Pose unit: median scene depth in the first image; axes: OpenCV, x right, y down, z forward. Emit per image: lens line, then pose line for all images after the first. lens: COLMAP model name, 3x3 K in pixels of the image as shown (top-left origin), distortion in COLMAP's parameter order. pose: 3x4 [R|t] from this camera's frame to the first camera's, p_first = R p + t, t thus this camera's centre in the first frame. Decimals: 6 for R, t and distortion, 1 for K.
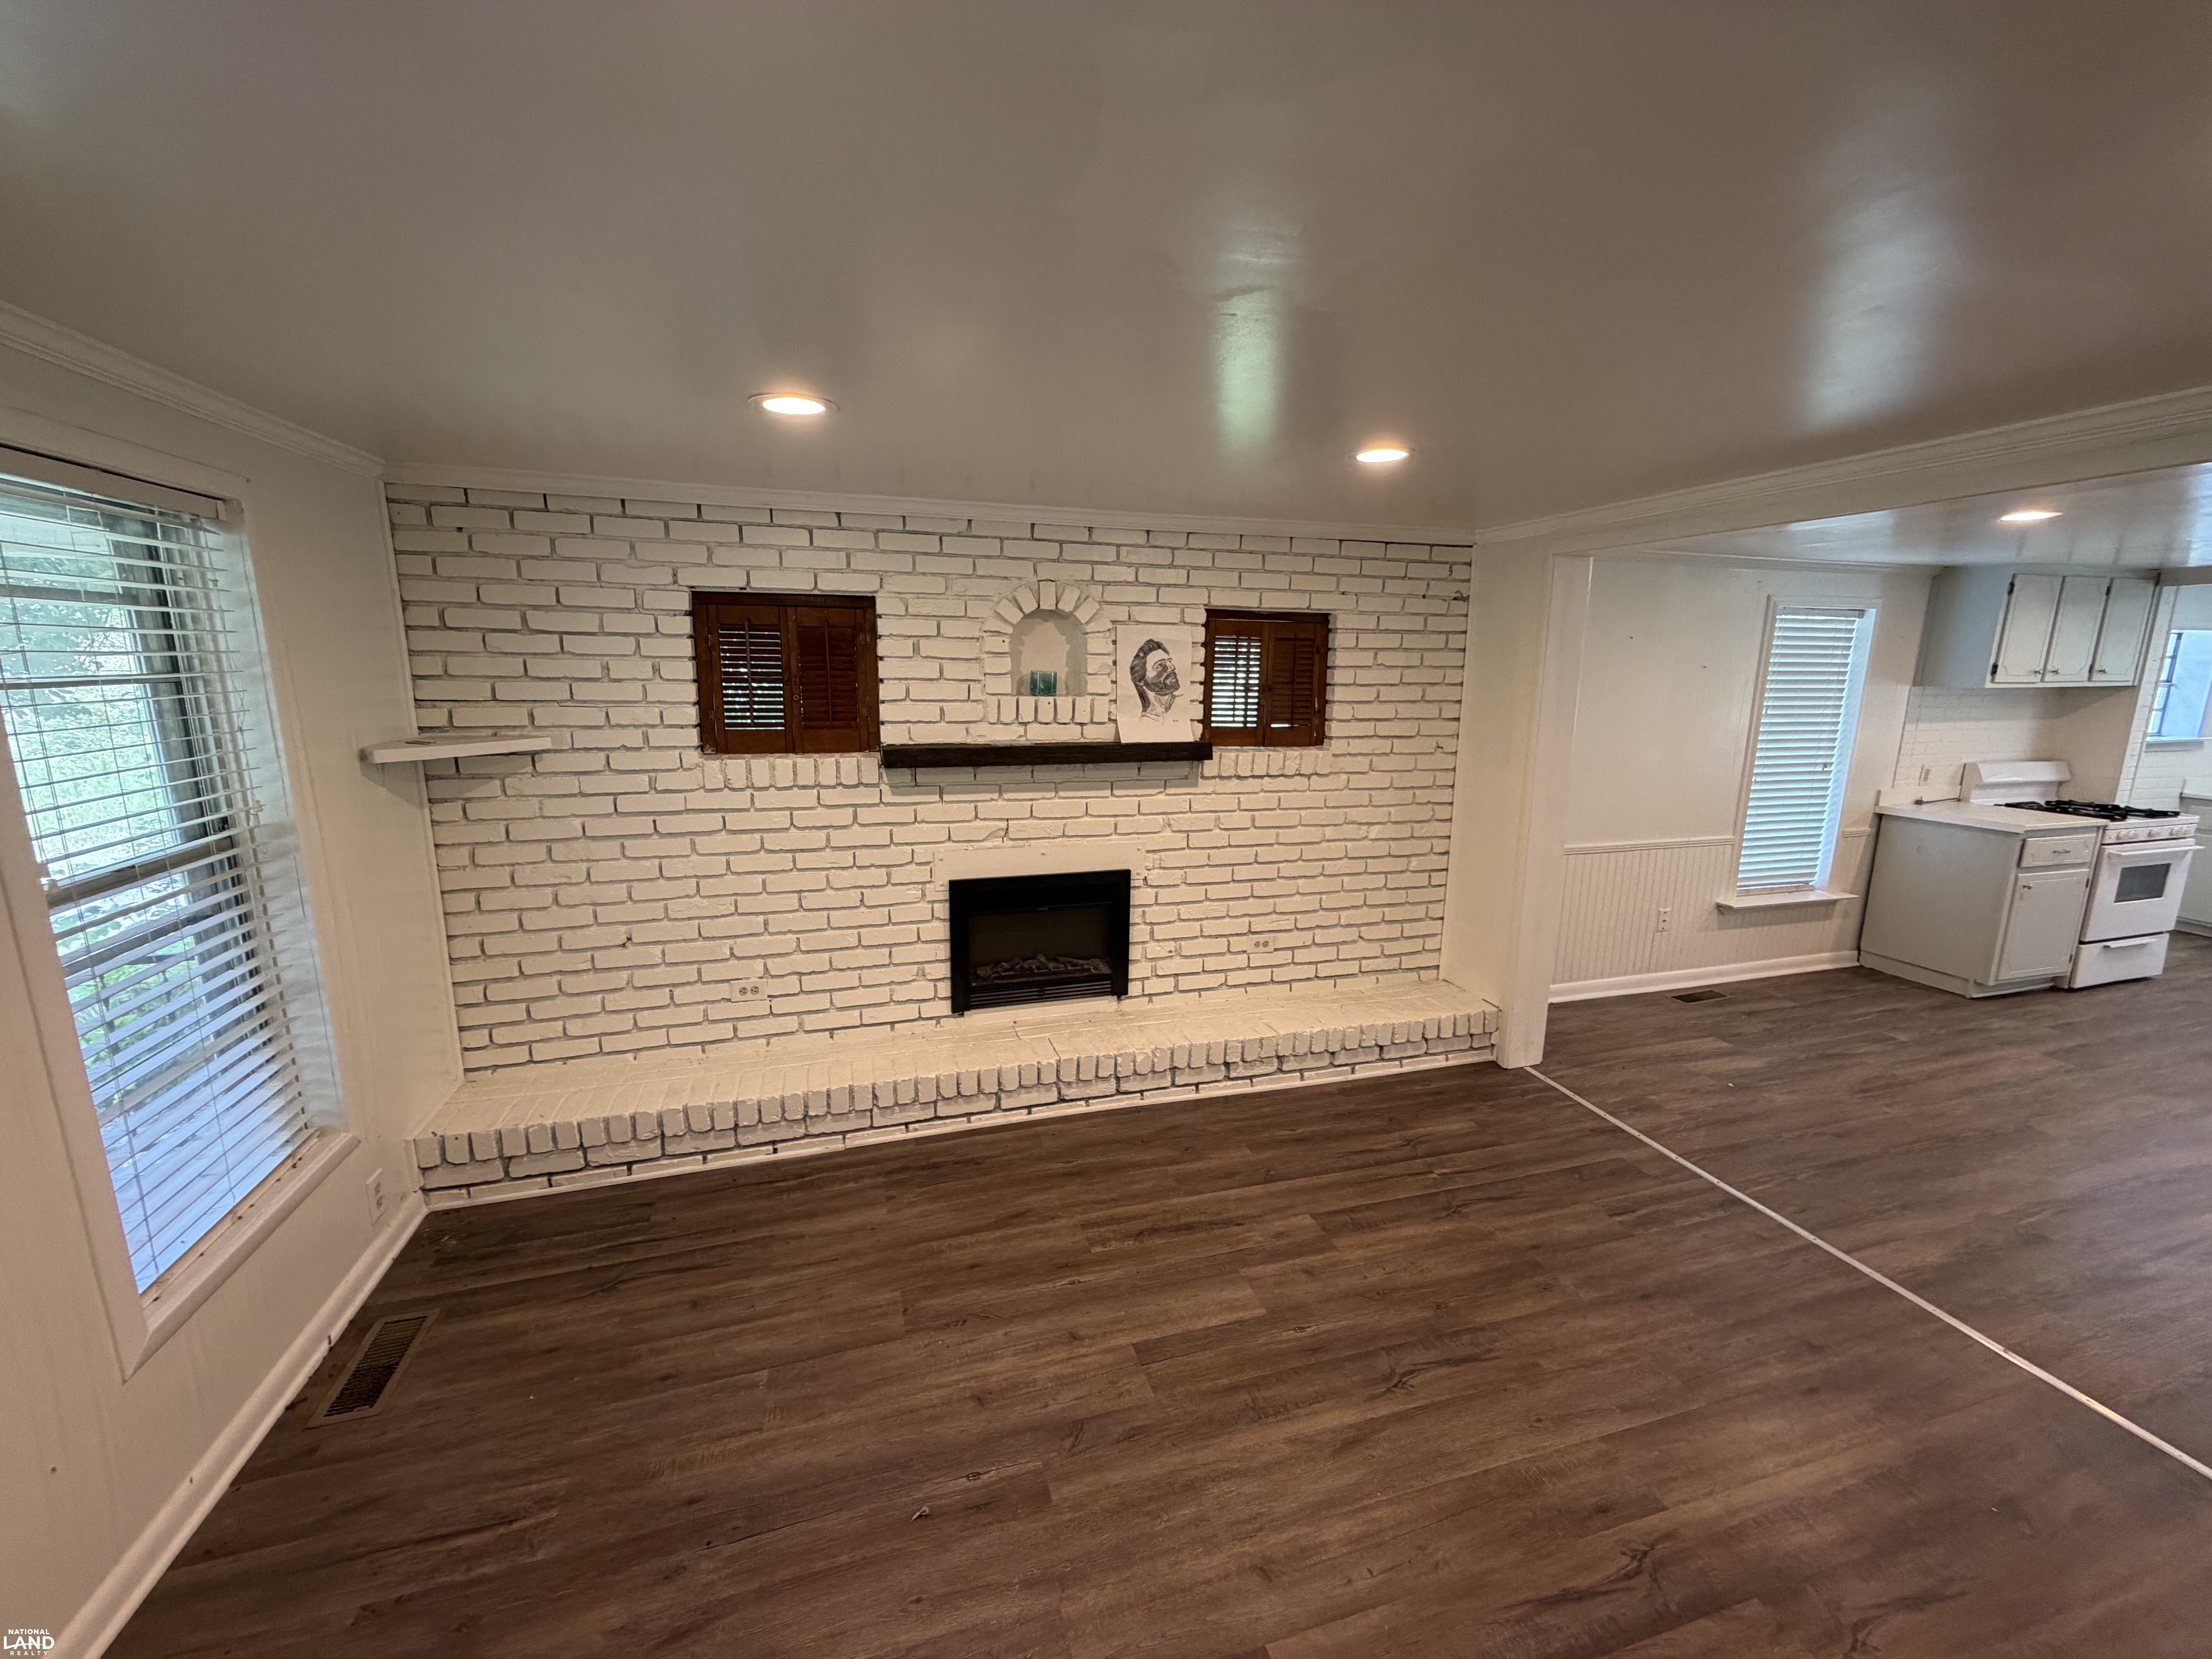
lens RADIAL K [[884.6, 0, 1102.3], [0, 884.6, 831.3], [0, 0, 1]] dist [-0.000186, -0.000036]
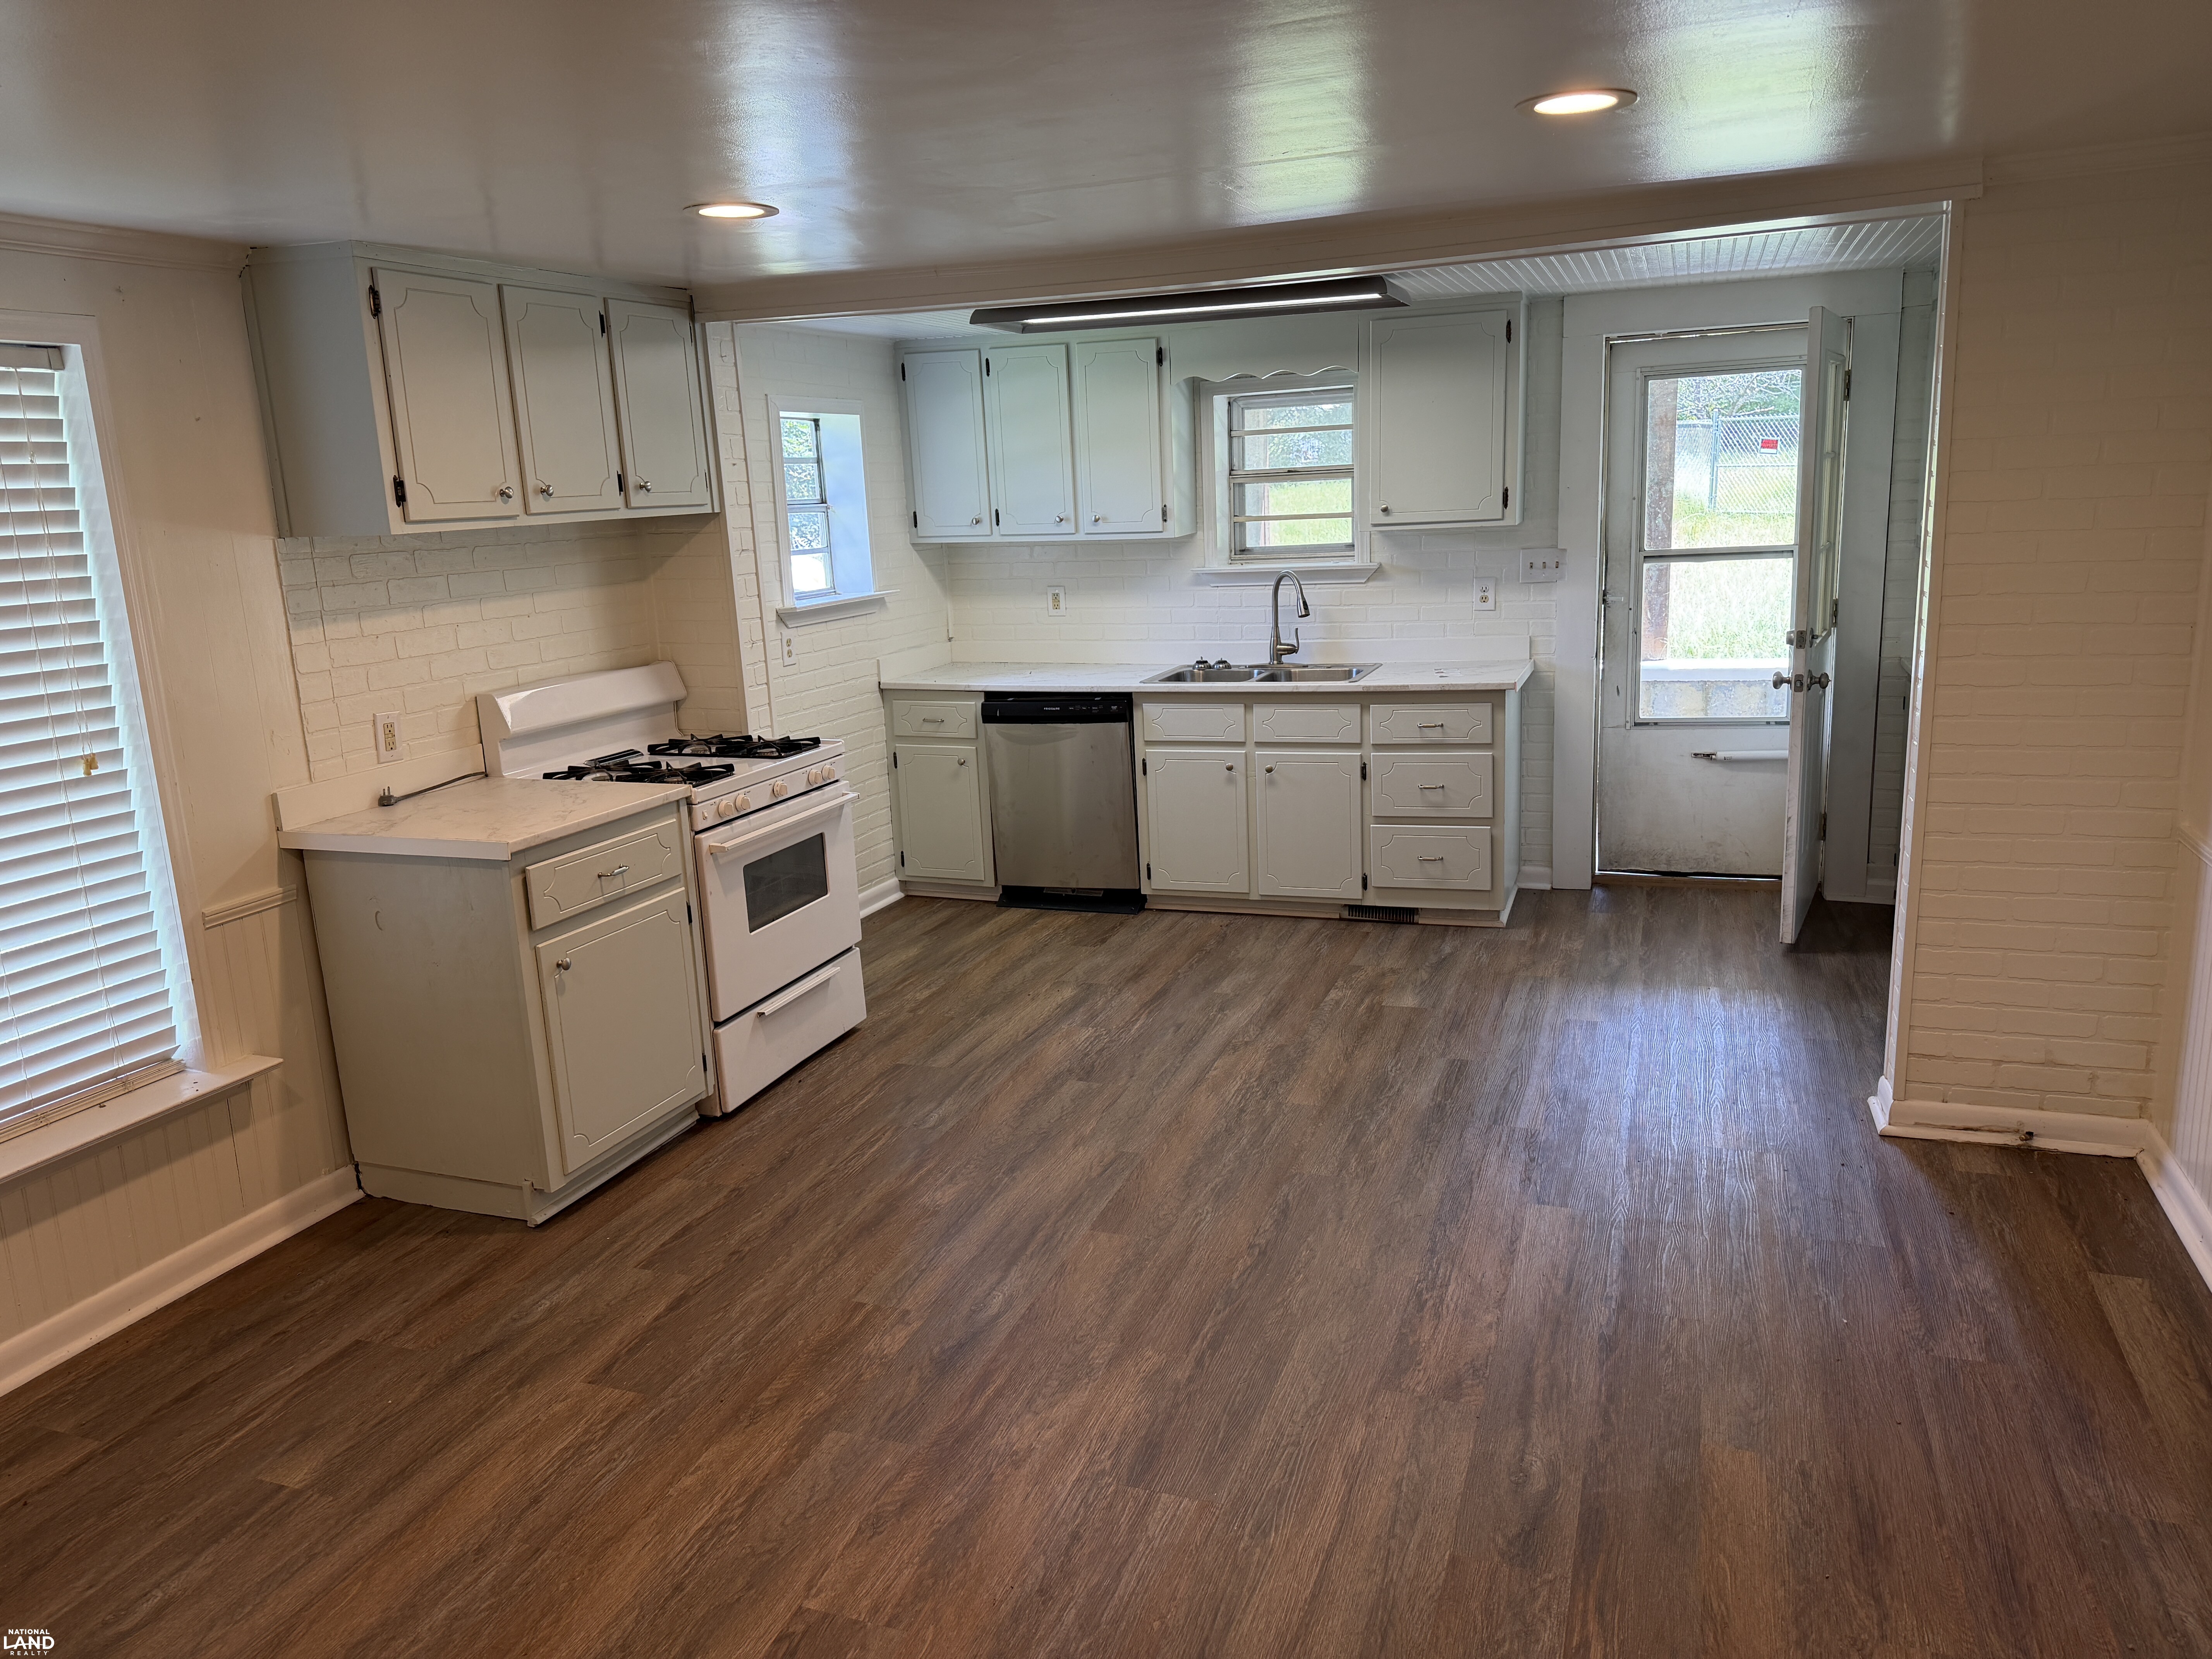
lens RADIAL K [[1545.8, 0, 1106.0], [0, 1545.8, 829.5], [0, 0, 1]] dist [0.096171, -0.122734]
pose [[0.604386, -0.206296, 0.769519, 0.761436], [0.195183, 0.974799, 0.108030, -0.047262], [-0.772413, 0.084906, 0.629420, 0.335959]]
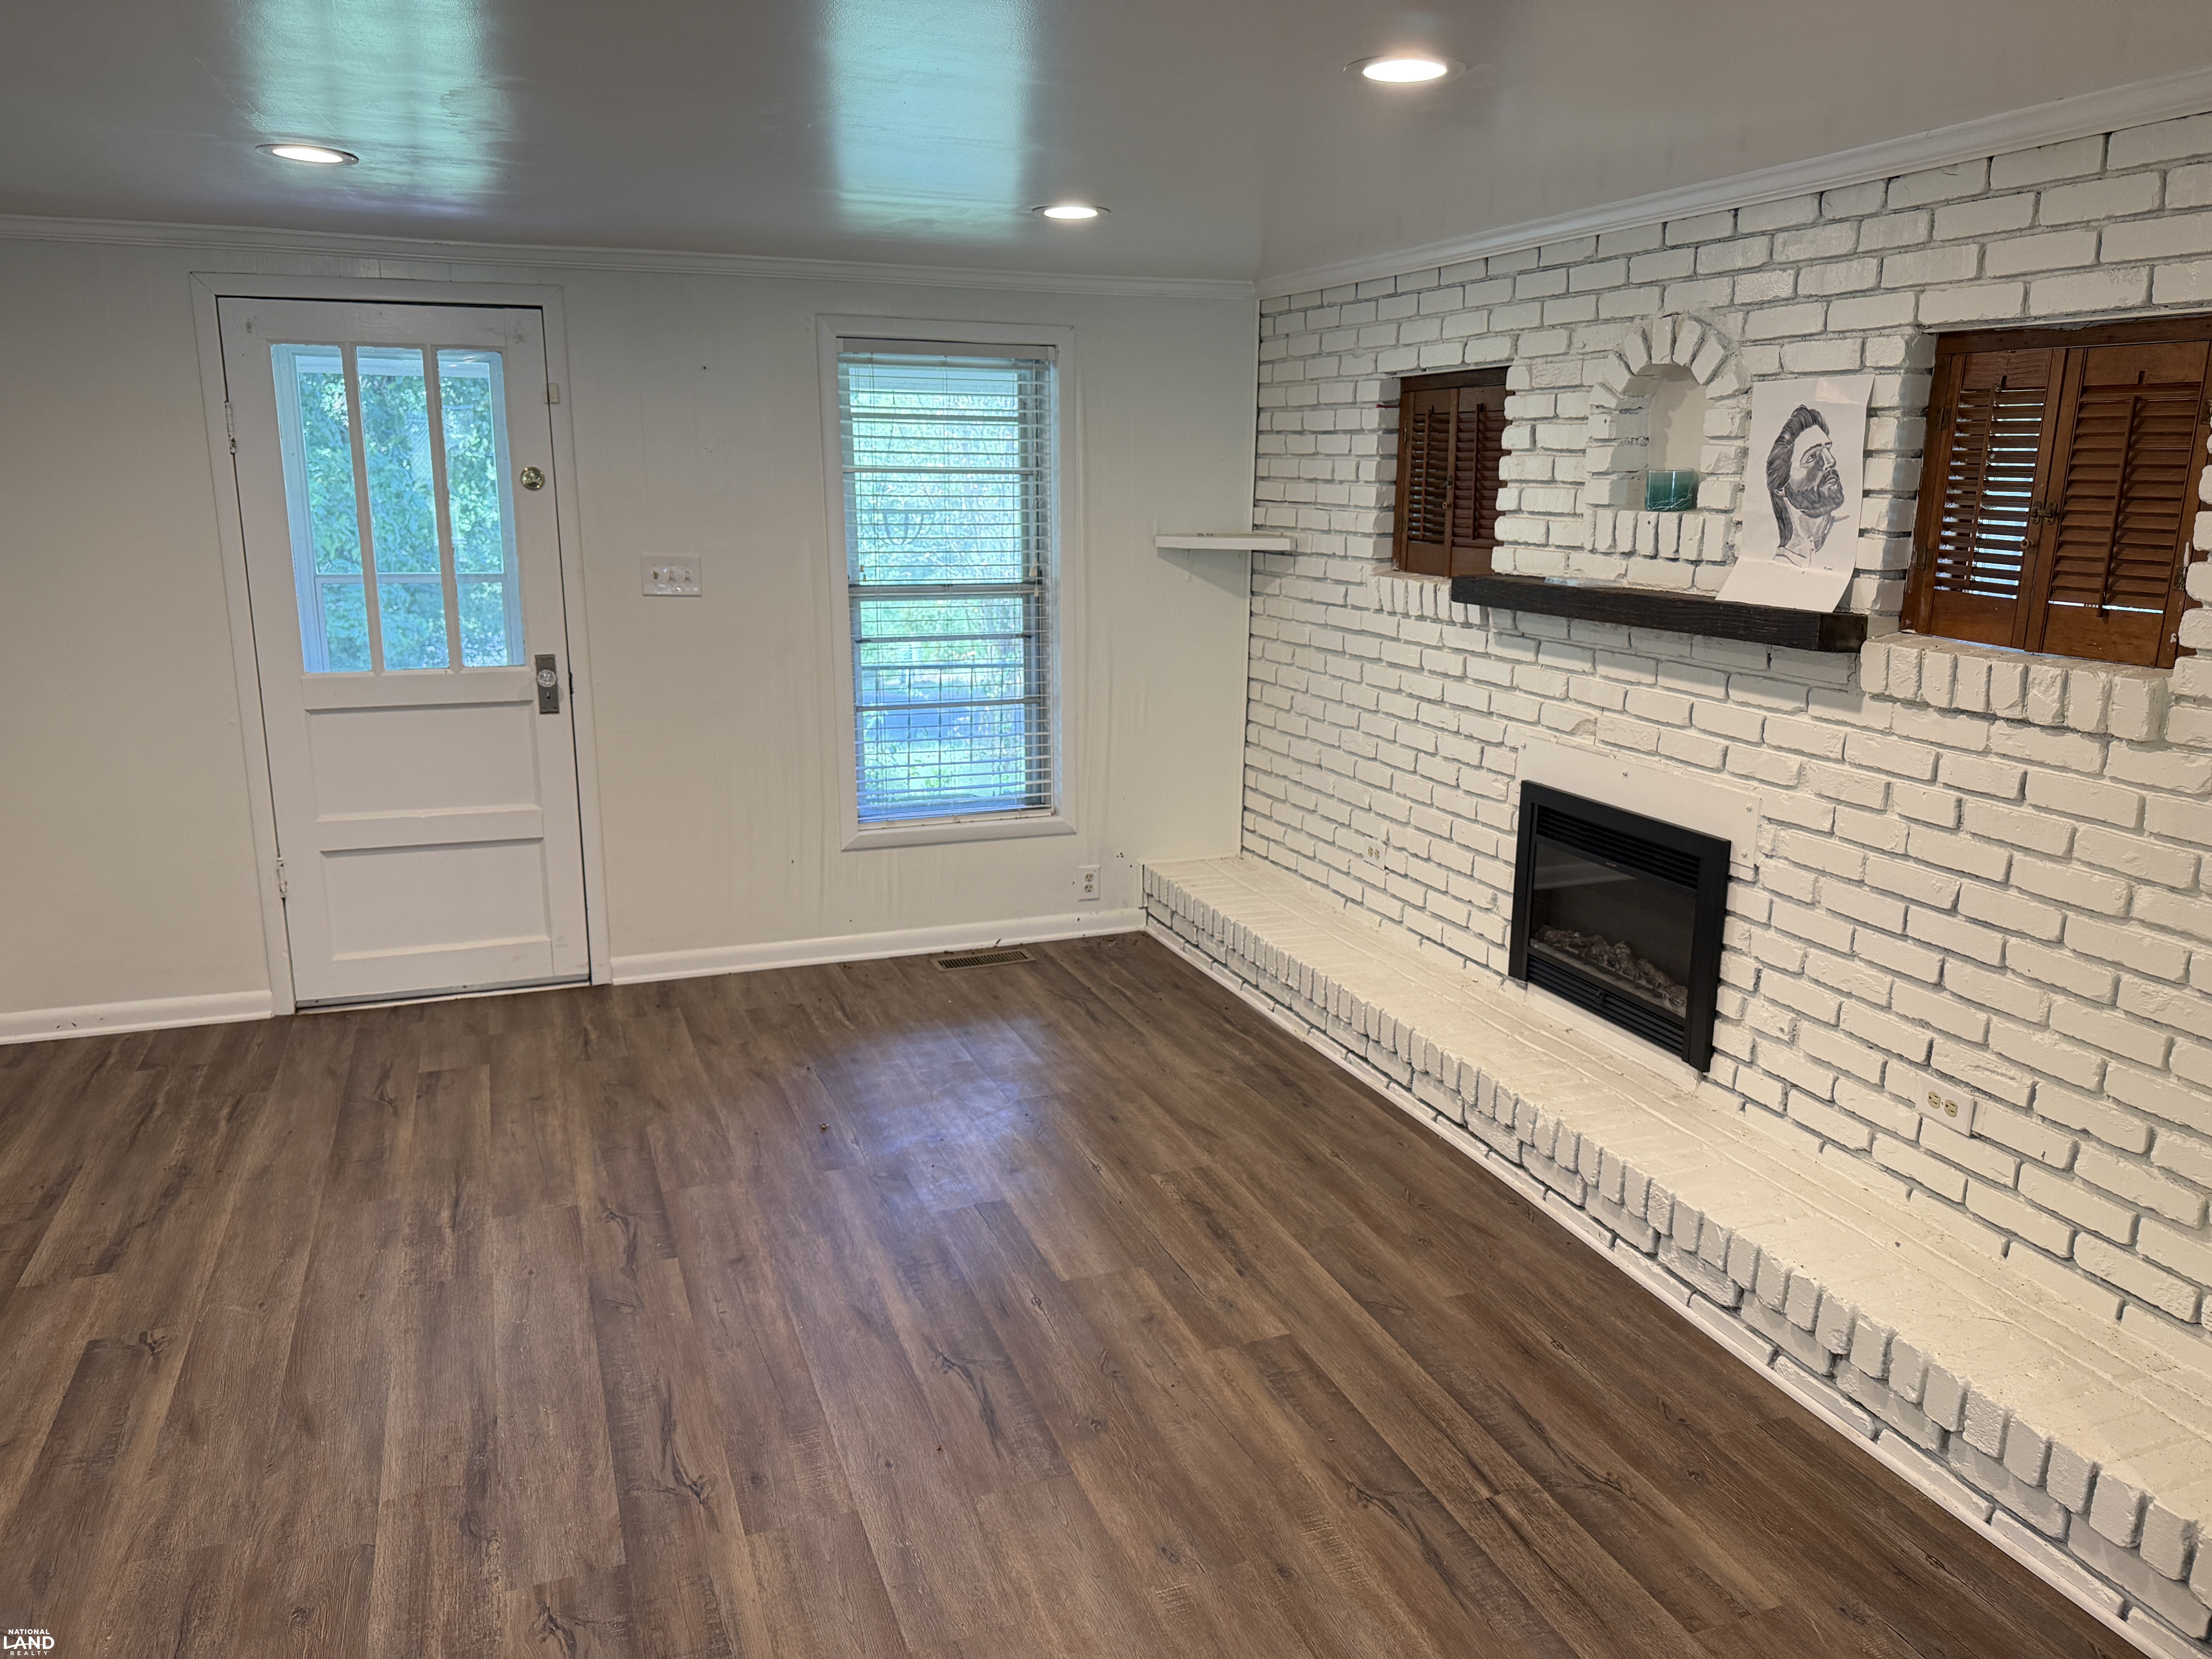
lens RADIAL K [[1545.8, 0, 1106.0], [0, 1545.8, 829.5], [0, 0, 1]] dist [0.096171, -0.122734]
pose [[0.075506, 0.217479, -0.973140, 0.948925], [-0.200126, 0.959374, 0.198875, -0.079434], [0.976856, 0.179735, 0.115962, 0.529644]]
